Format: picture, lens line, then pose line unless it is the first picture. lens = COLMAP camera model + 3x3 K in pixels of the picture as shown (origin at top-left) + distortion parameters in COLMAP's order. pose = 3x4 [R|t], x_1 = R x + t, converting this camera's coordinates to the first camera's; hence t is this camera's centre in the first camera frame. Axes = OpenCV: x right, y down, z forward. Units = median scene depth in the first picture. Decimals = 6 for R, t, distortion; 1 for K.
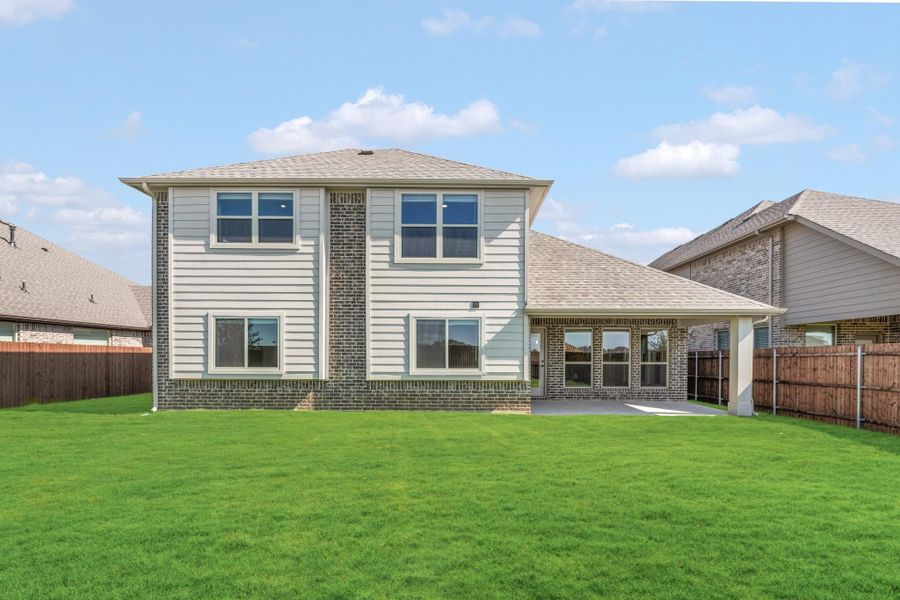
lens RADIAL K [[437.3, 0, 451.5], [0, 437.3, 365.2], [0, 0, 1]] dist [-0.002040, -0.000197]
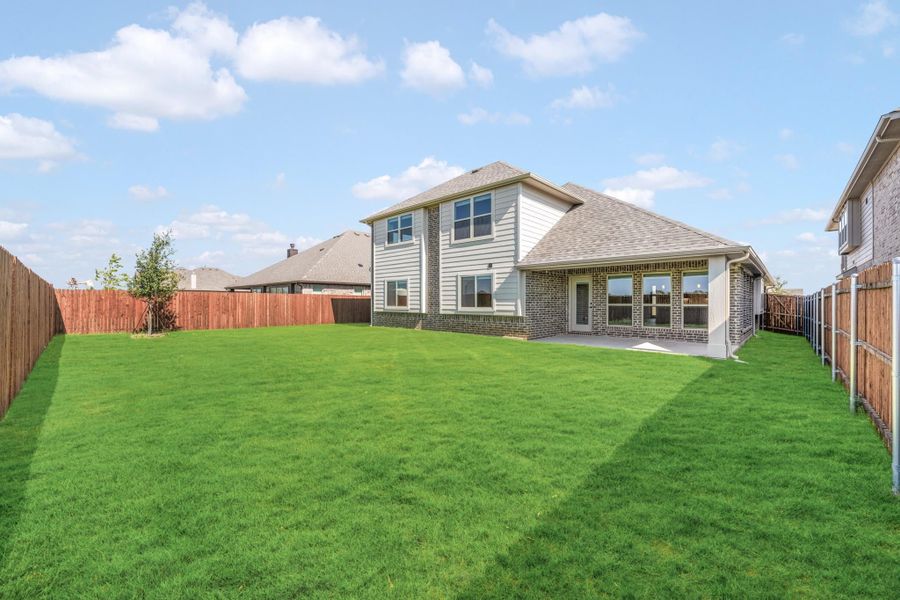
lens RADIAL K [[358.2, 0, 449.9], [0, 358.2, 302.9], [0, 0, 1]] dist [0.001451, 0.000049]
pose [[0.719239, -0.000378, -0.694763, 0.818549], [-0.009218, 0.999907, -0.010087, 0.005321], [0.694702, 0.013659, 0.719168, 0.009944]]
